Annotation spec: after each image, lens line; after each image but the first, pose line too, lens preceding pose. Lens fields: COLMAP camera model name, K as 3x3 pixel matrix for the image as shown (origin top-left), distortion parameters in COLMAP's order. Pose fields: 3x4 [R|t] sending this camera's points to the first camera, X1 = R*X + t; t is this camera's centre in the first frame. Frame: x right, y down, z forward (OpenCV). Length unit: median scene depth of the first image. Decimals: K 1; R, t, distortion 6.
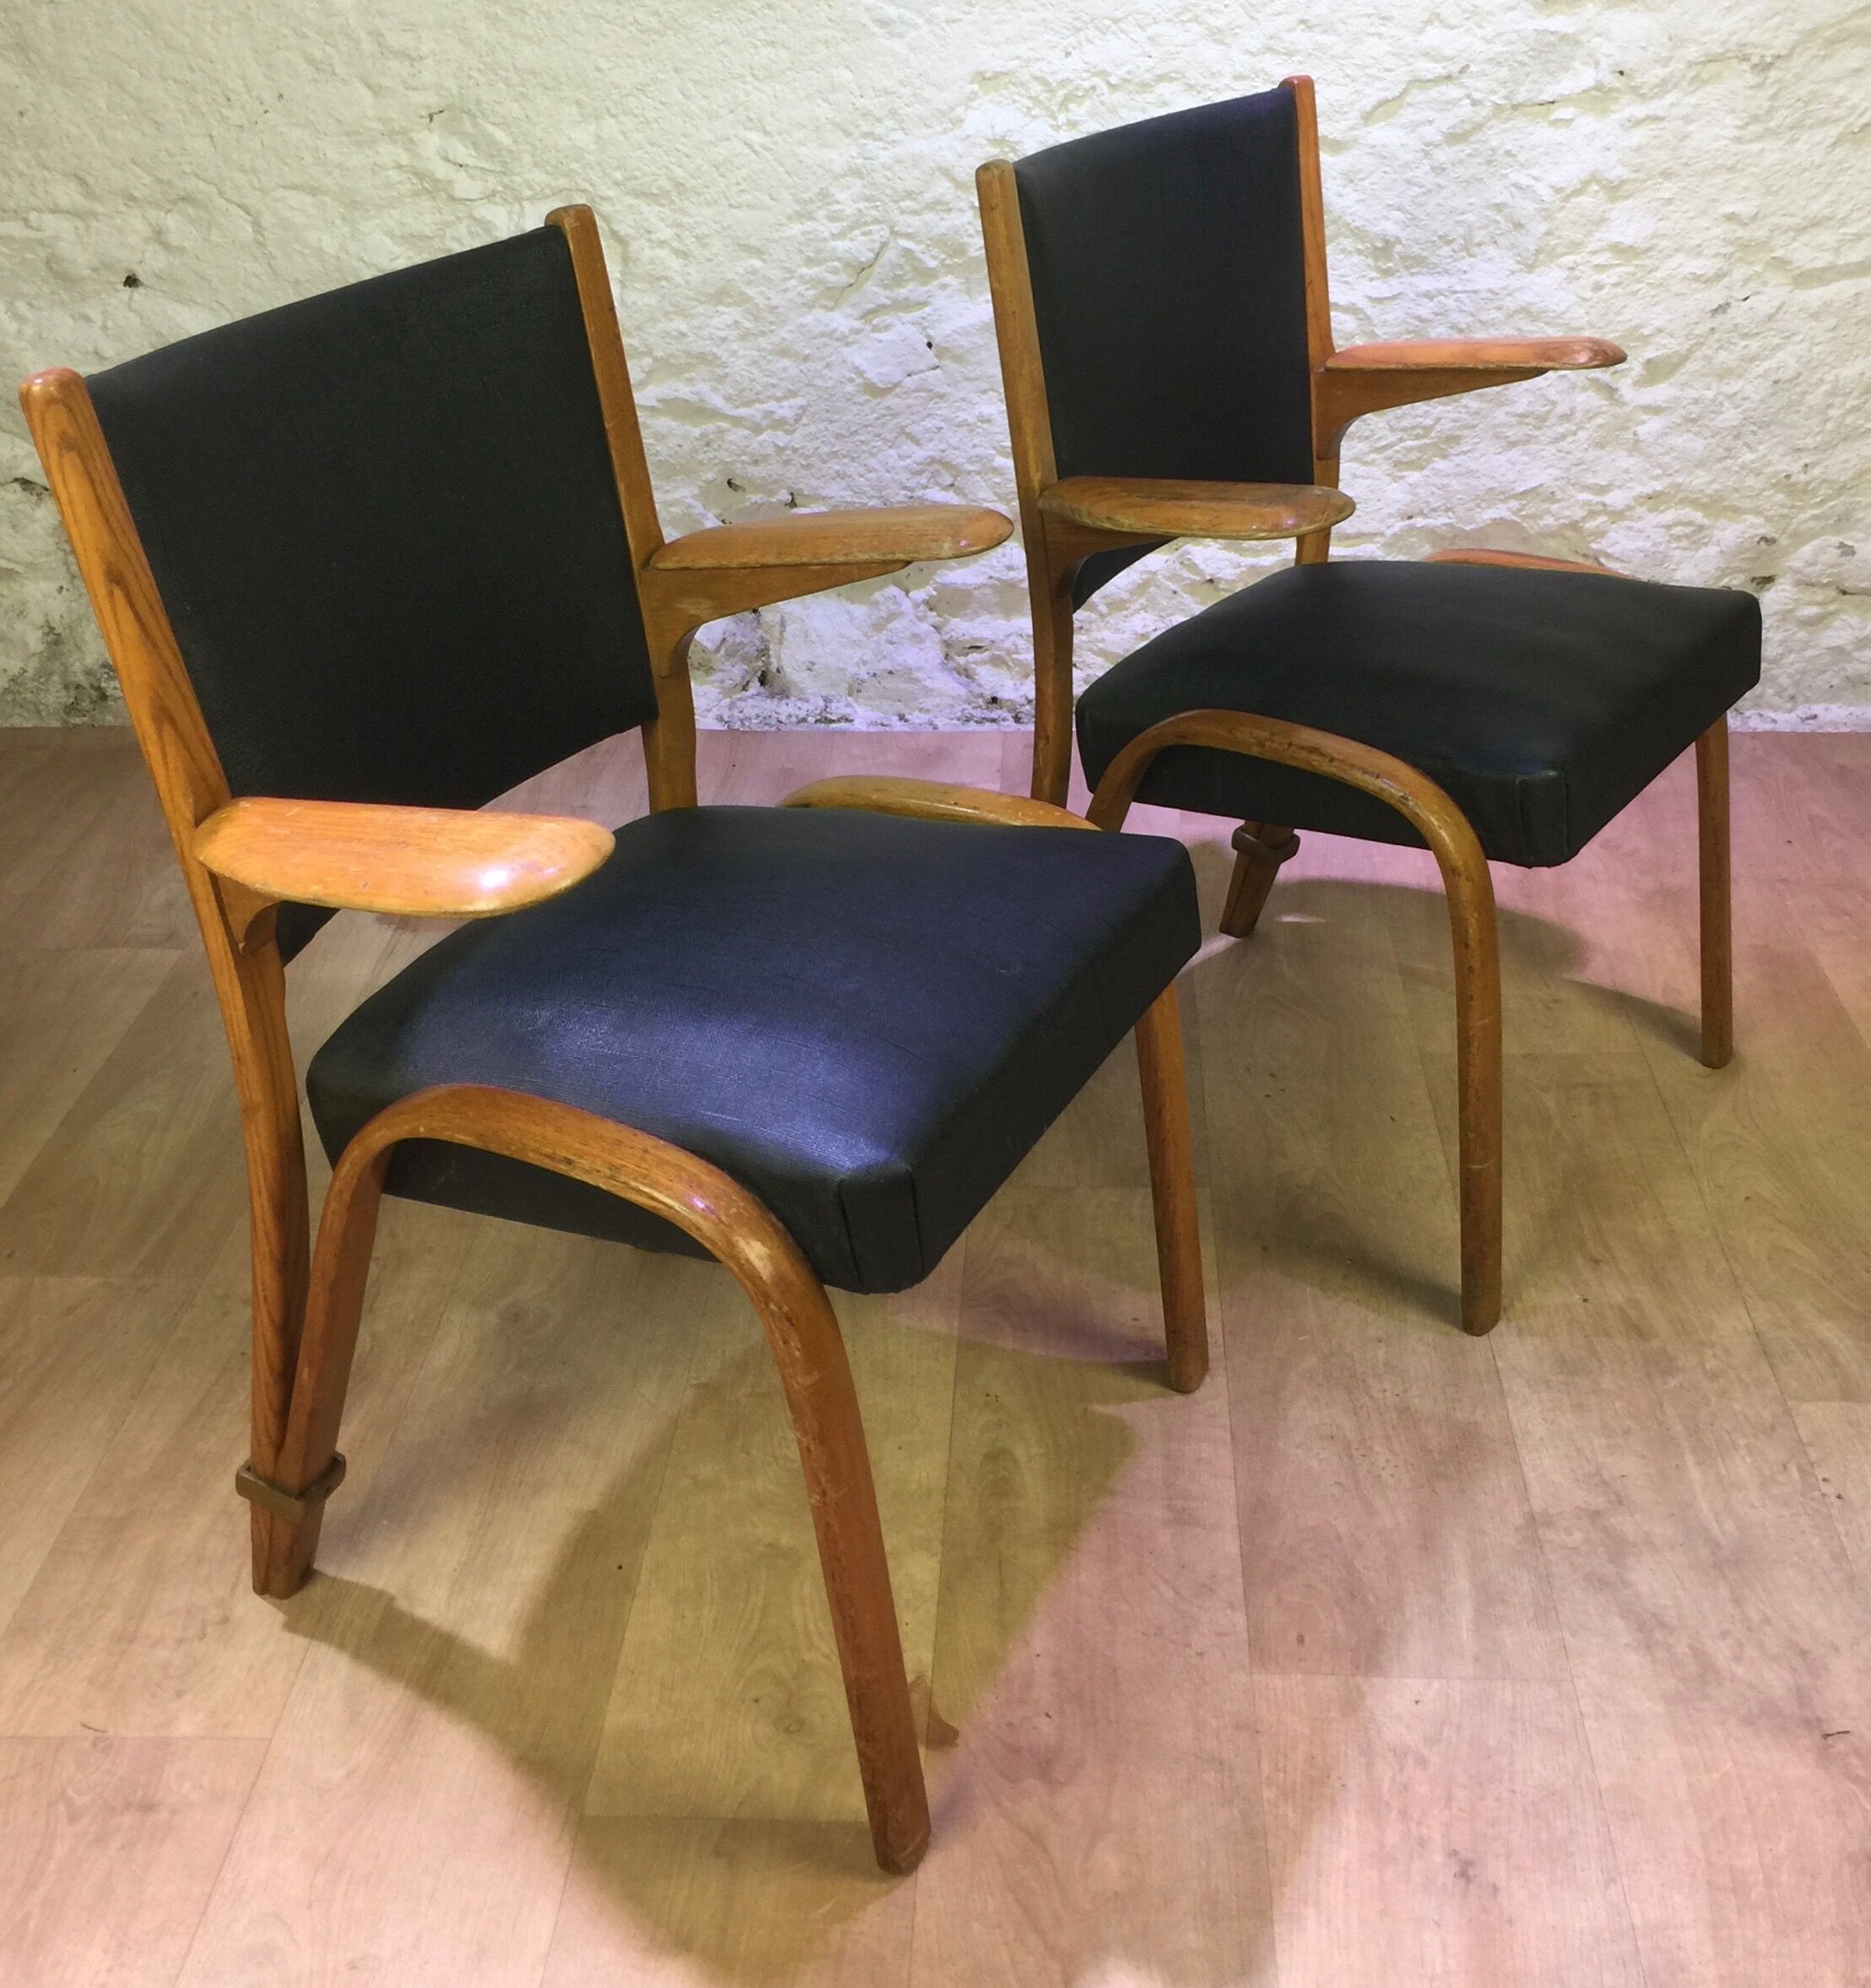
lens RADIAL K [[2359.2, 0, 999.4], [0, 2359.2, 829.7], [0, 0, 1]] dist [0.054013, 0.000000]
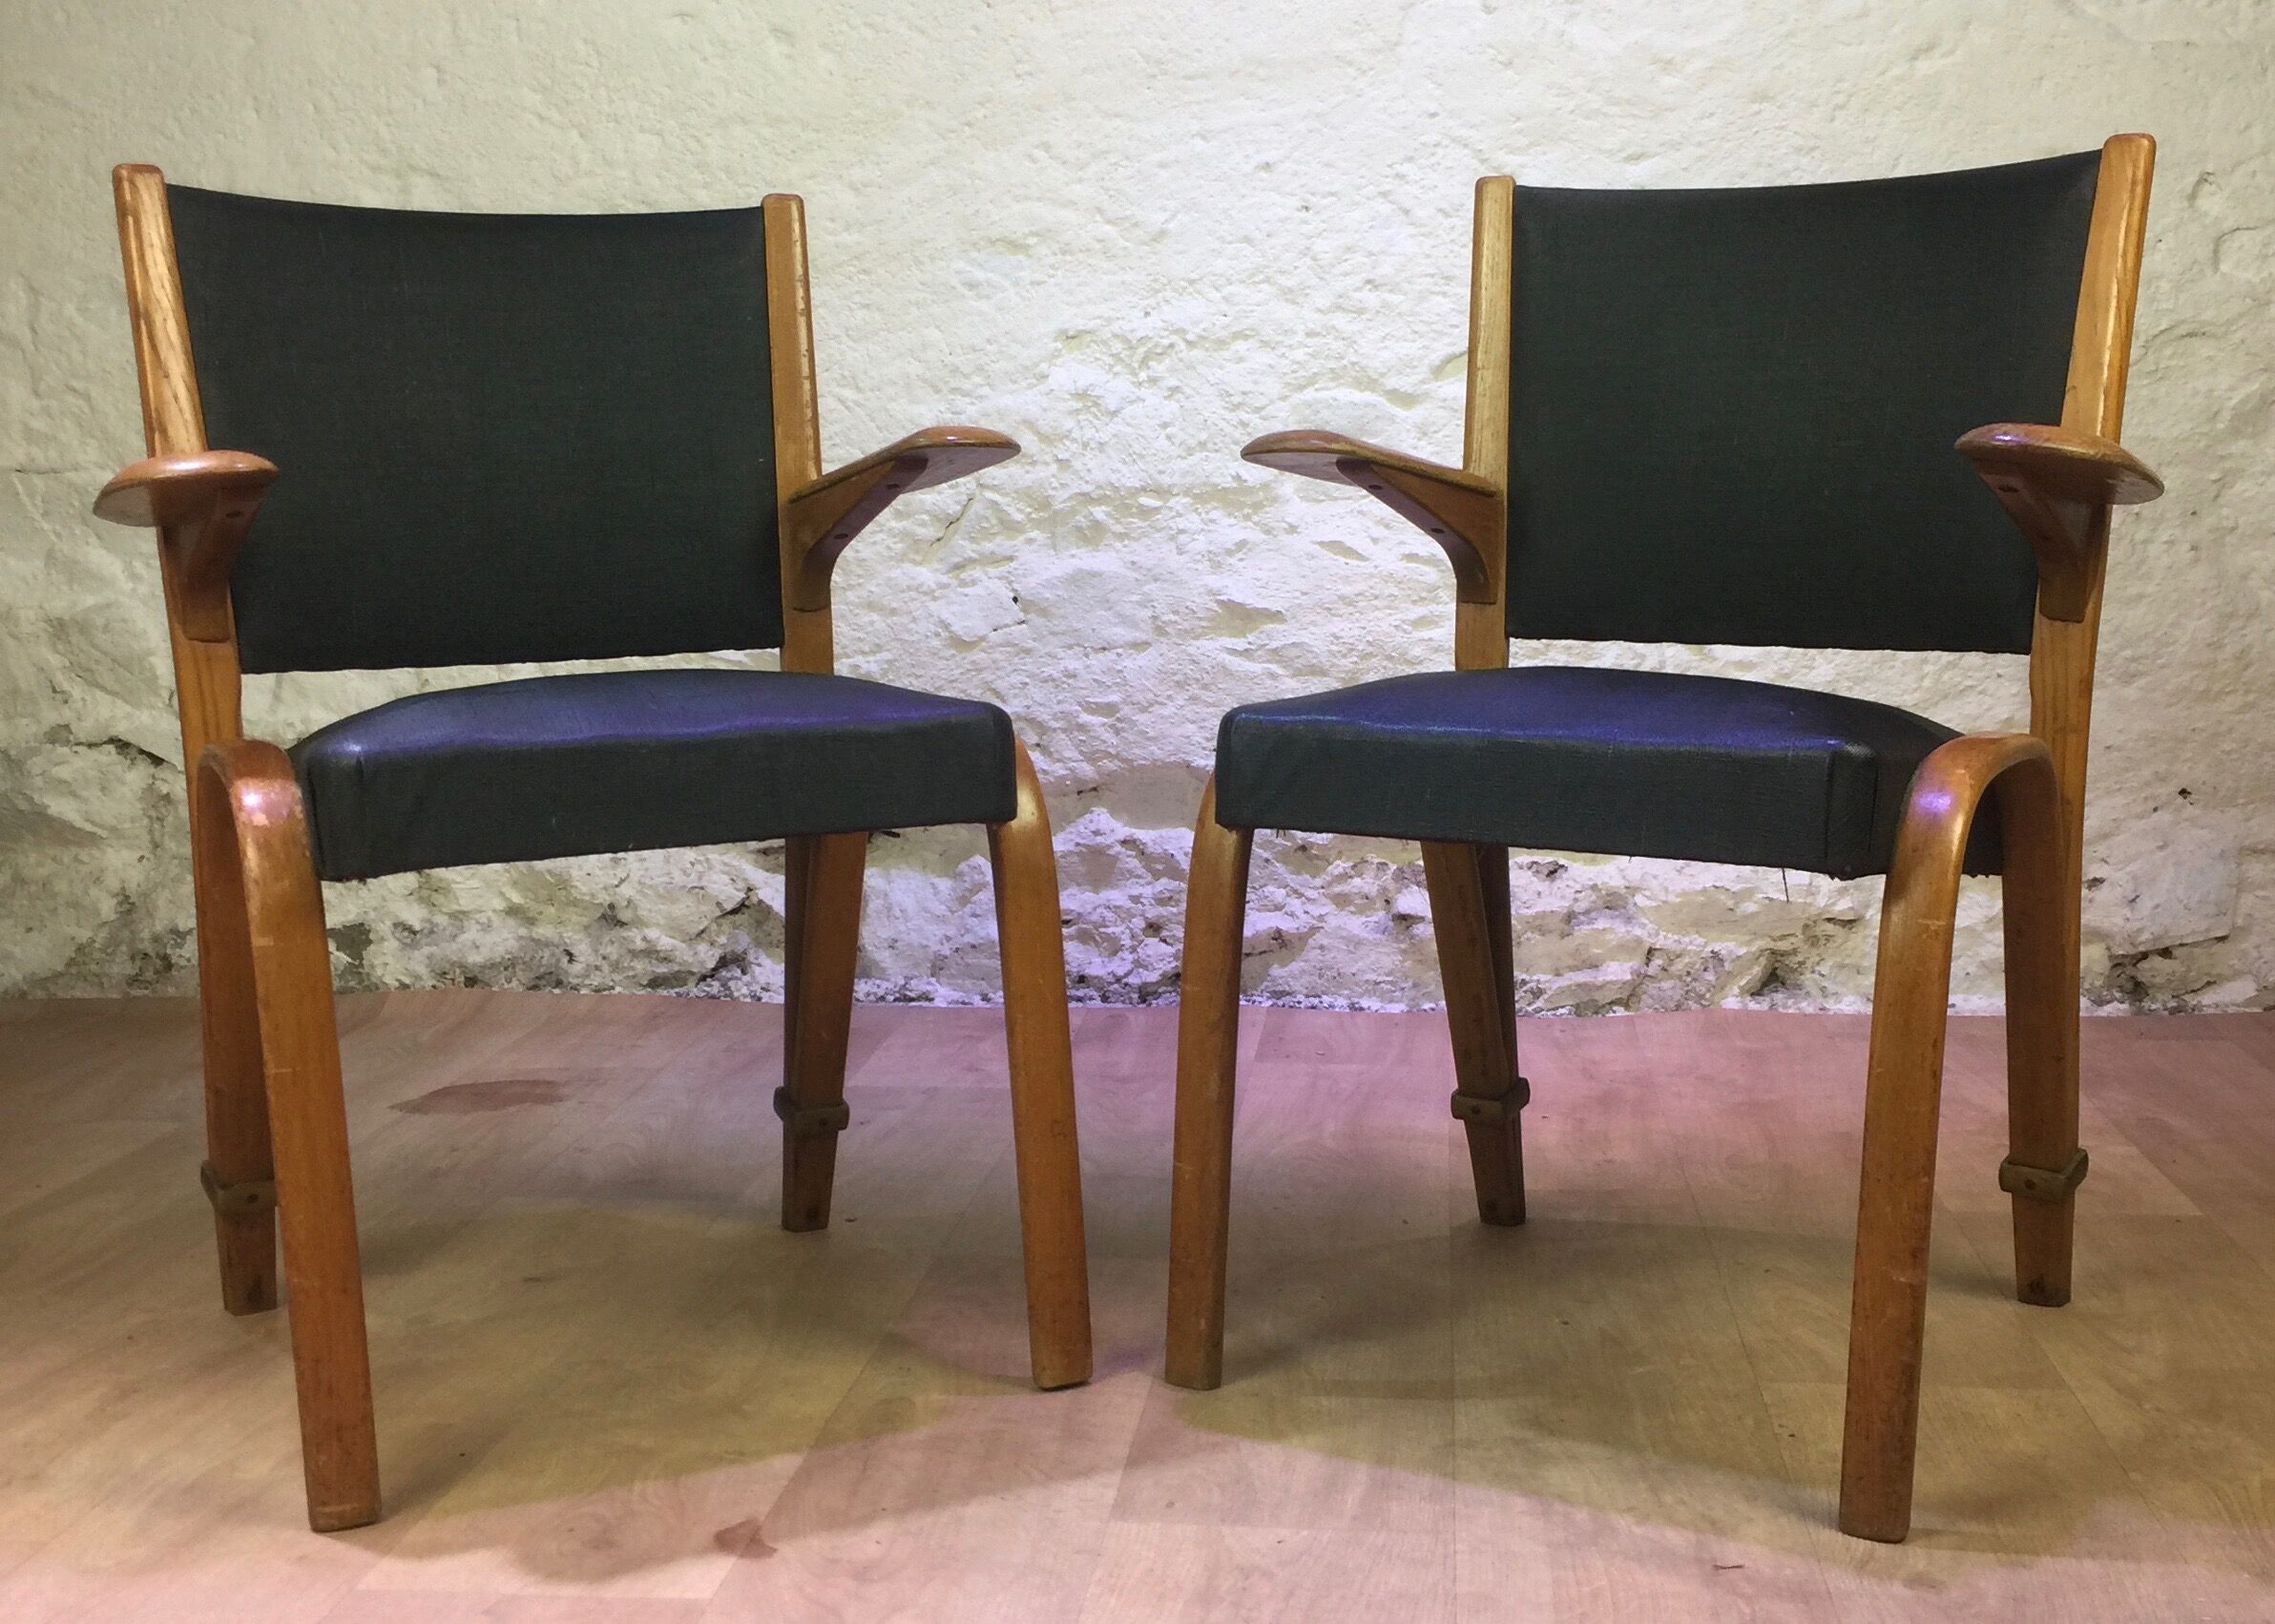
lens RADIAL K [[2657.2, 0, 1198.9], [0, 2657.2, 859.0], [0, 0, 1]] dist [0.055867, 0.000000]
pose [[0.998339, 0.010719, -0.056605, 0.114196], [-0.027700, 0.950826, -0.308485, 0.248187], [0.050515, 0.309541, 0.949543, -0.034666]]
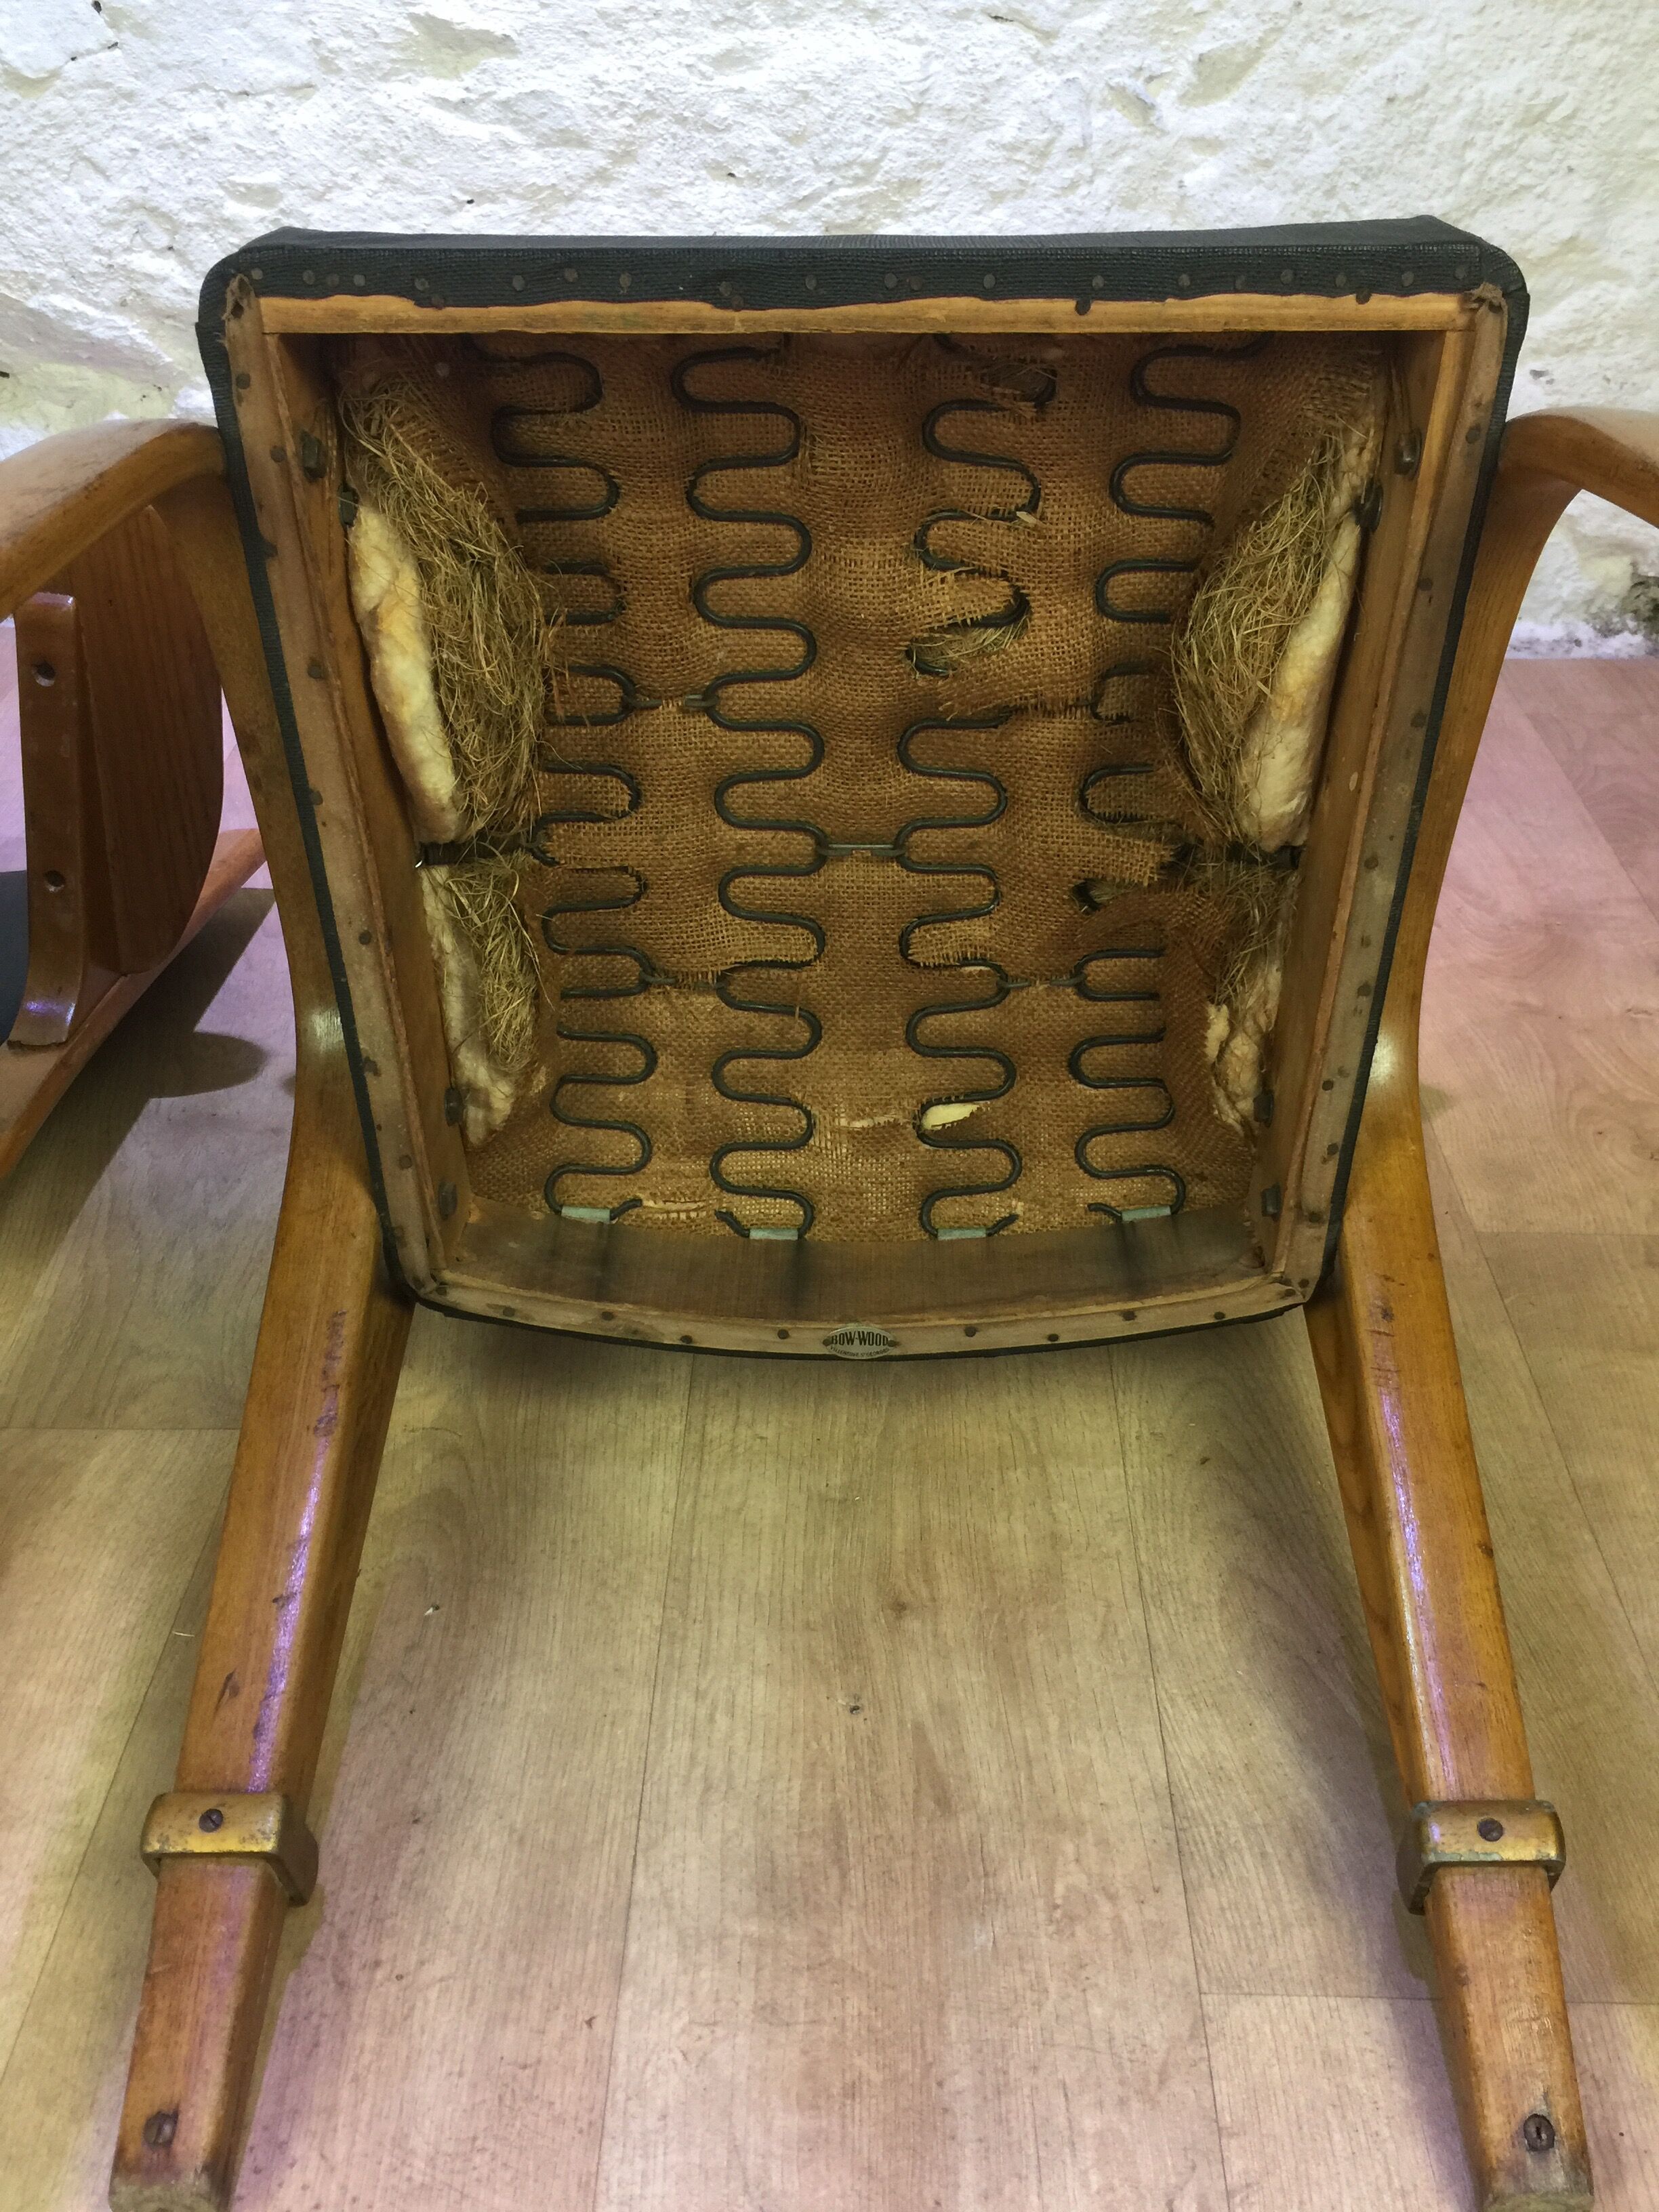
lens RADIAL K [[1891.3, 0, 844.2], [0, 1891.3, 1112.9], [0, 0, 1]] dist [0.073287, -0.109738]
pose [[0.999531, 0.011421, 0.028399, 0.163826], [-0.016041, 0.985626, 0.168179, 0.001201], [-0.026070, -0.168556, 0.985347, 0.435304]]
